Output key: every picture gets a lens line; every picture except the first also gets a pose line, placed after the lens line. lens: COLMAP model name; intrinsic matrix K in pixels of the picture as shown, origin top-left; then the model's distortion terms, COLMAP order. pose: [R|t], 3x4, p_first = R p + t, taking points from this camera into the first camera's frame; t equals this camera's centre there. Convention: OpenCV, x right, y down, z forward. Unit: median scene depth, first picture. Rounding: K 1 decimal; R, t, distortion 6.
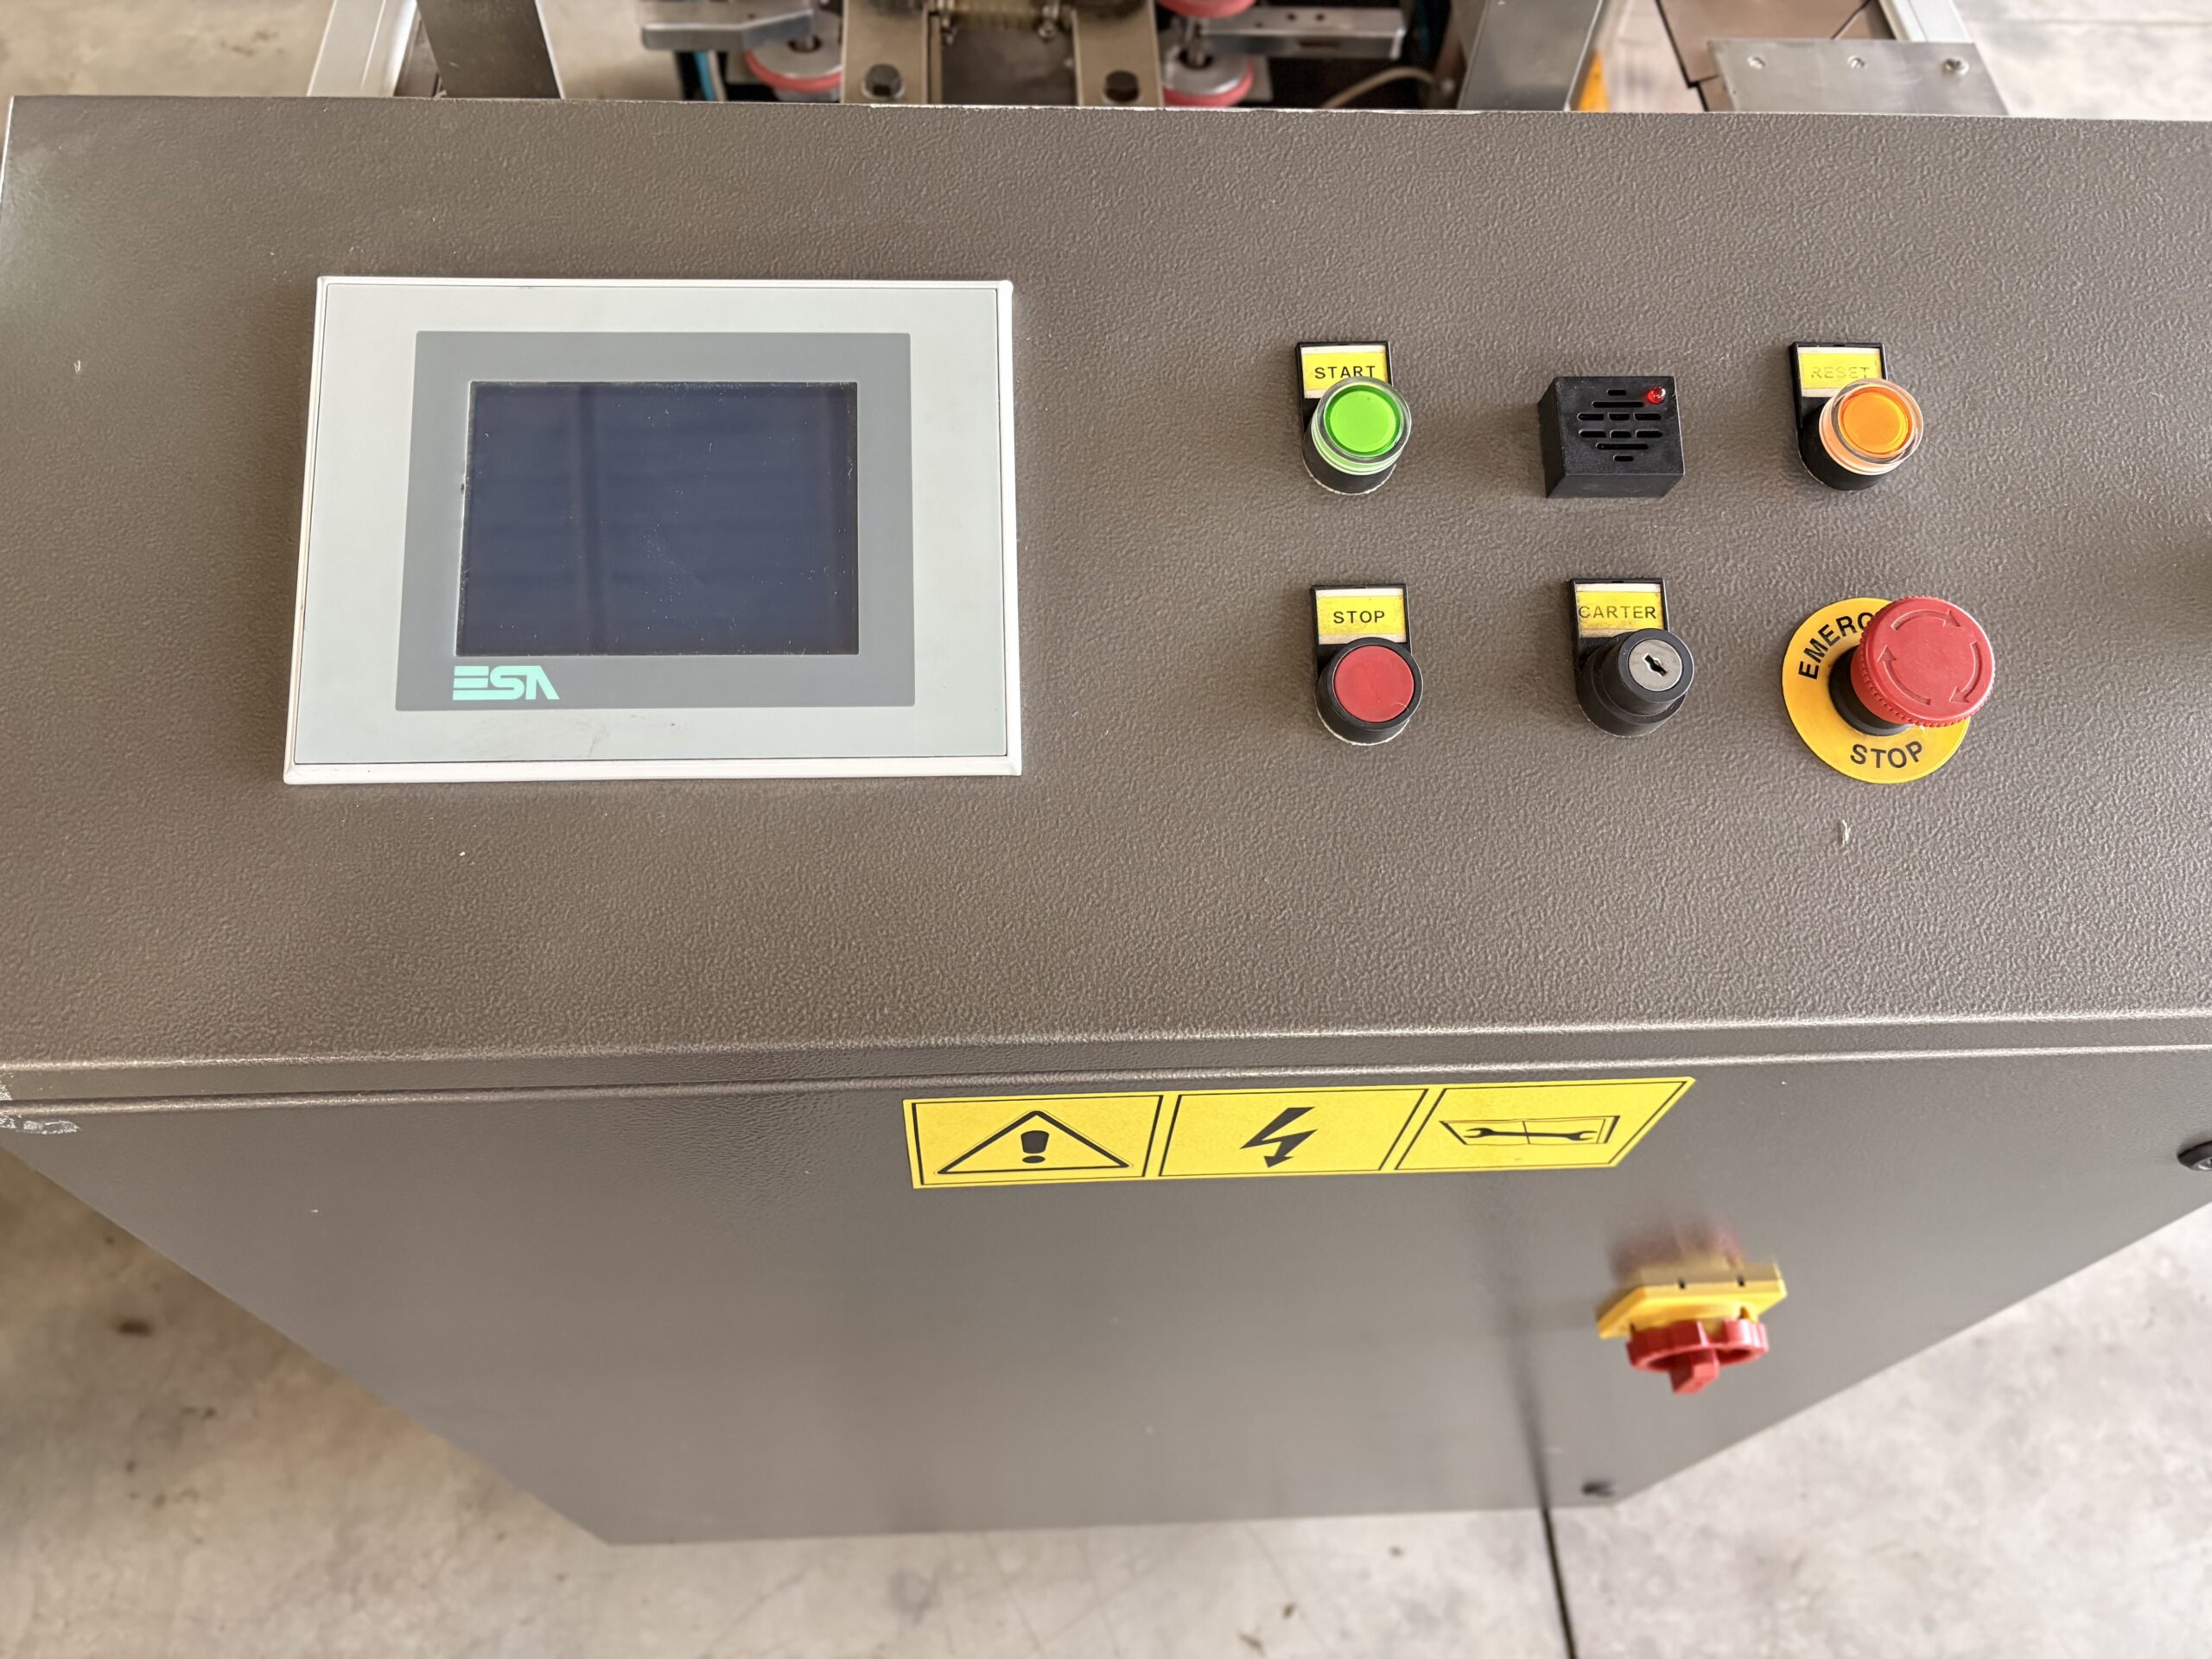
lens RADIAL K [[1672.4, 0, 1106.0], [0, 1672.4, 829.5], [0, 0, 1]] dist [0.001602, 0.013853]
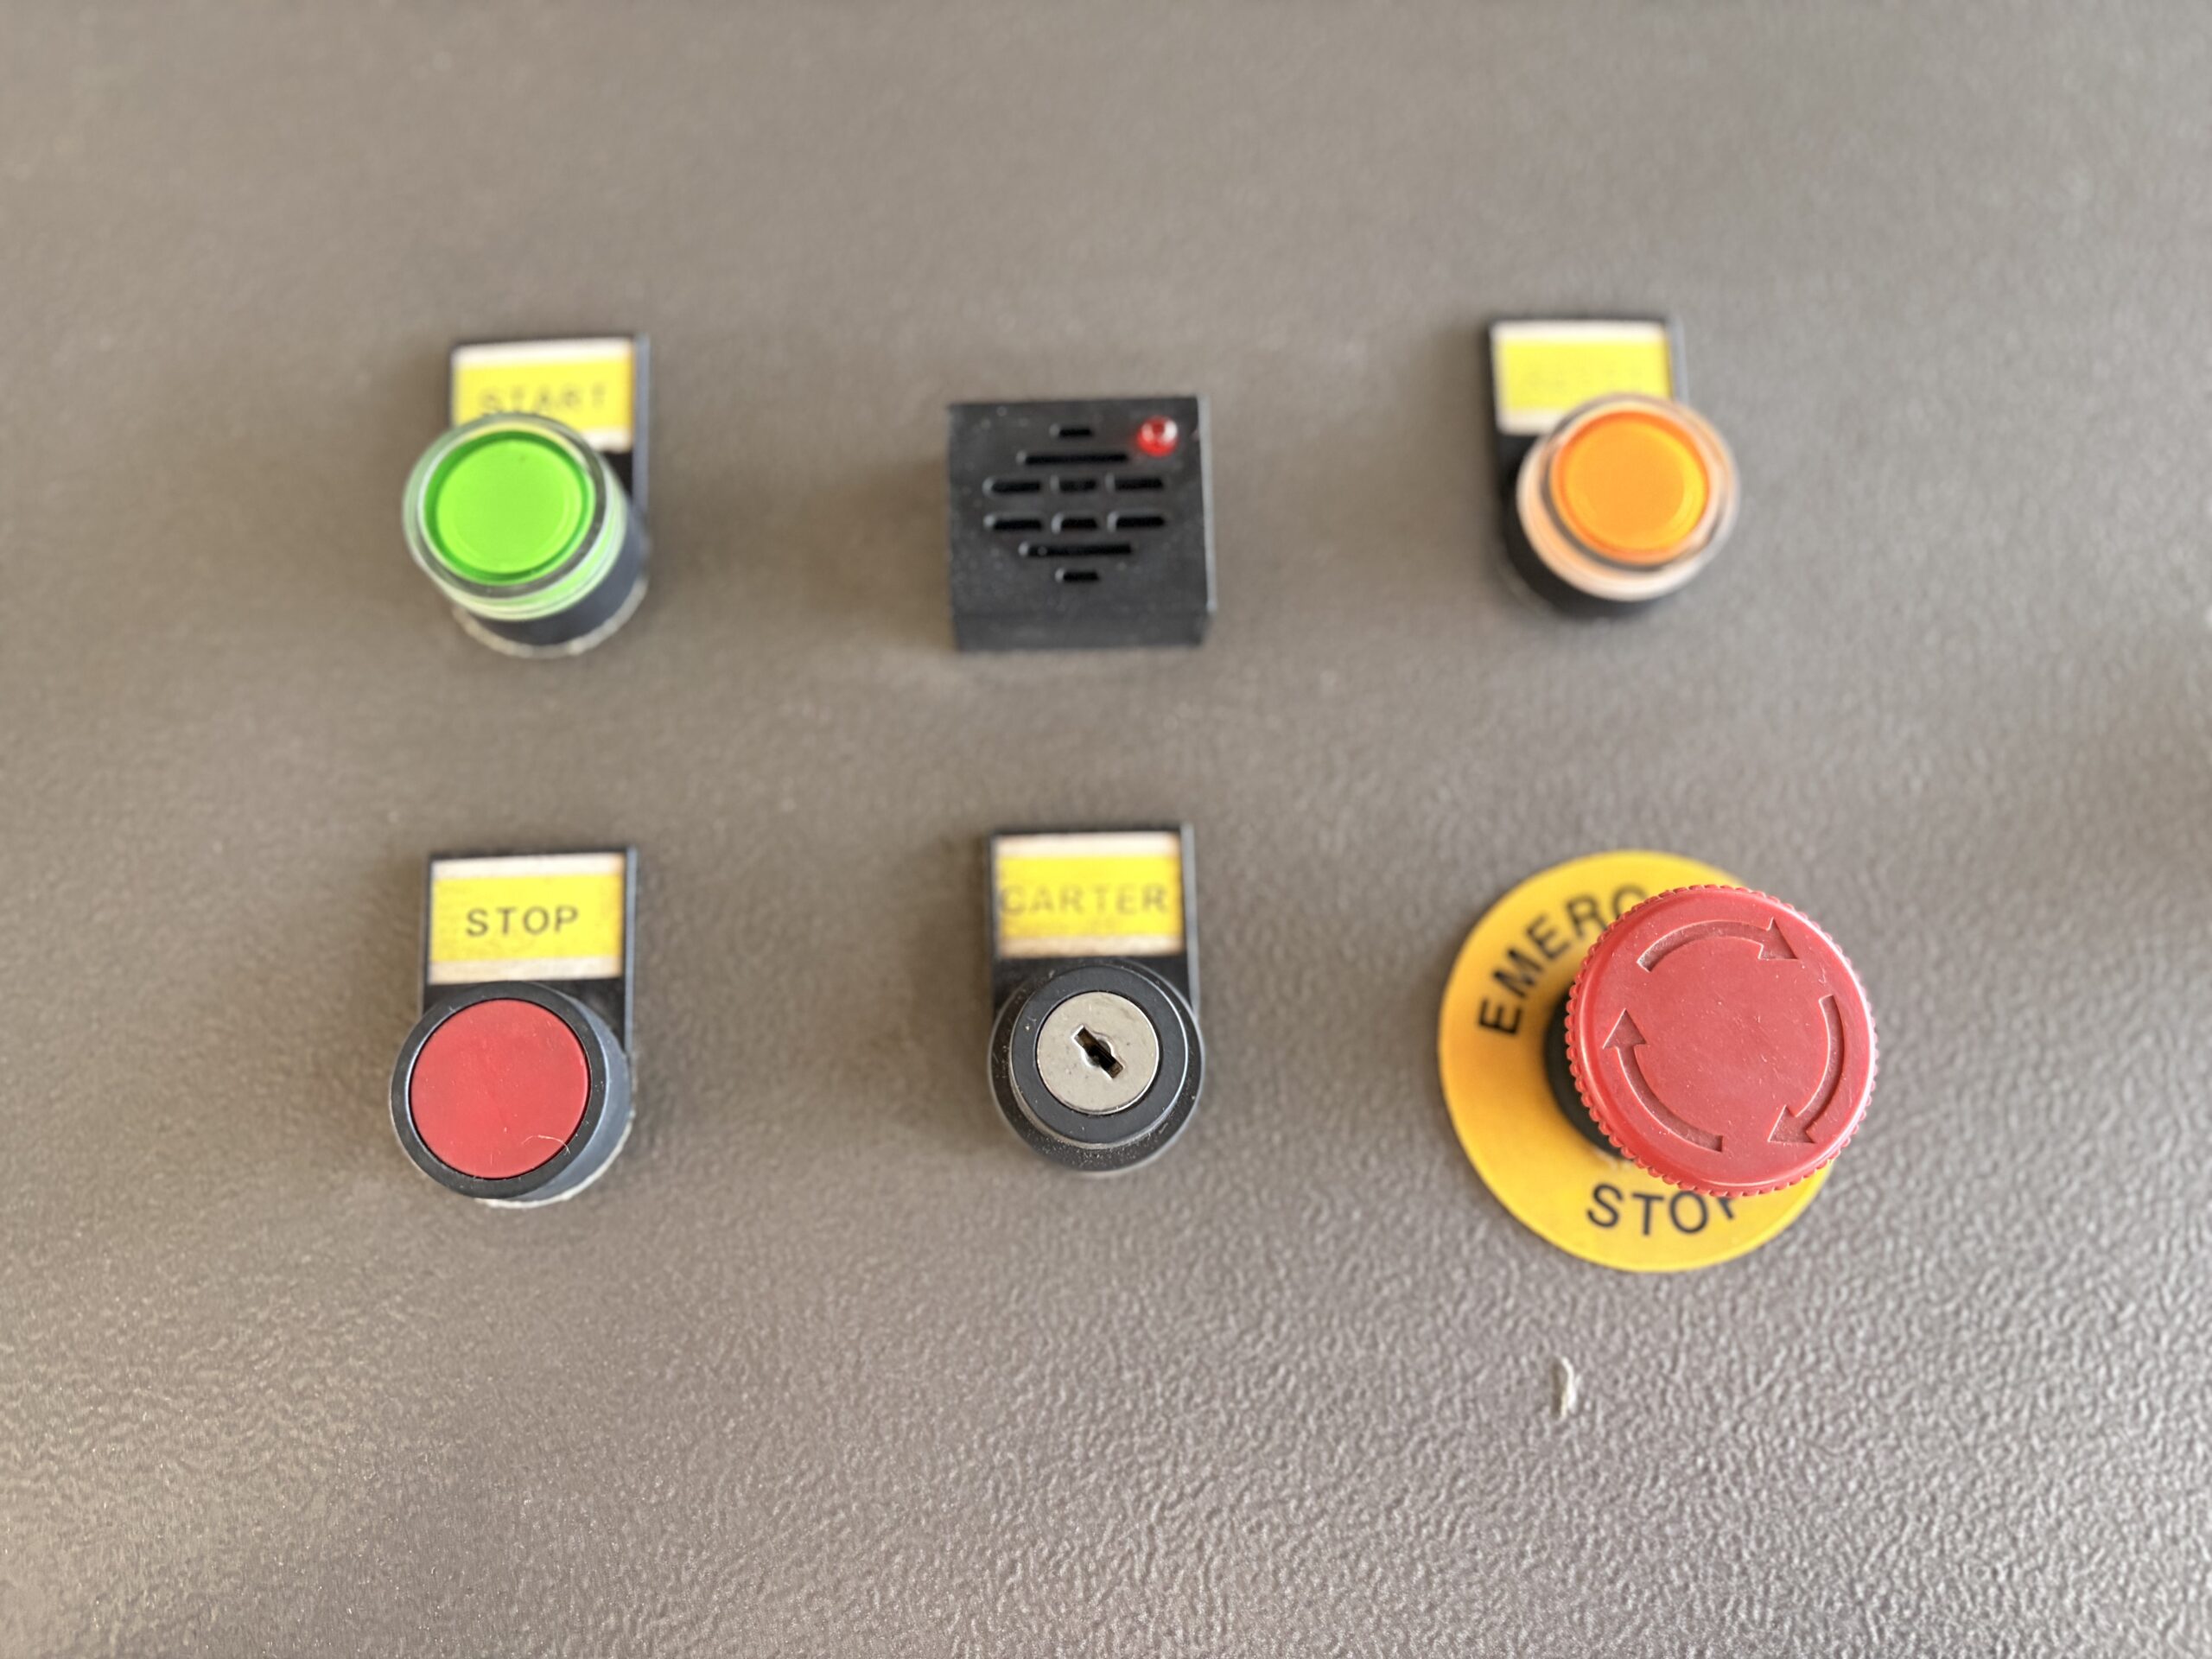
lens RADIAL K [[1765.1, 0, 1105.3], [0, 1765.1, 793.8], [0, 0, 1]] dist [-0.011006, -0.011870]
pose [[0.999341, -0.010740, -0.034669, 0.329991], [0.010197, 0.999823, -0.015811, -0.152086], [0.034833, 0.015447, 0.999274, 0.507554]]
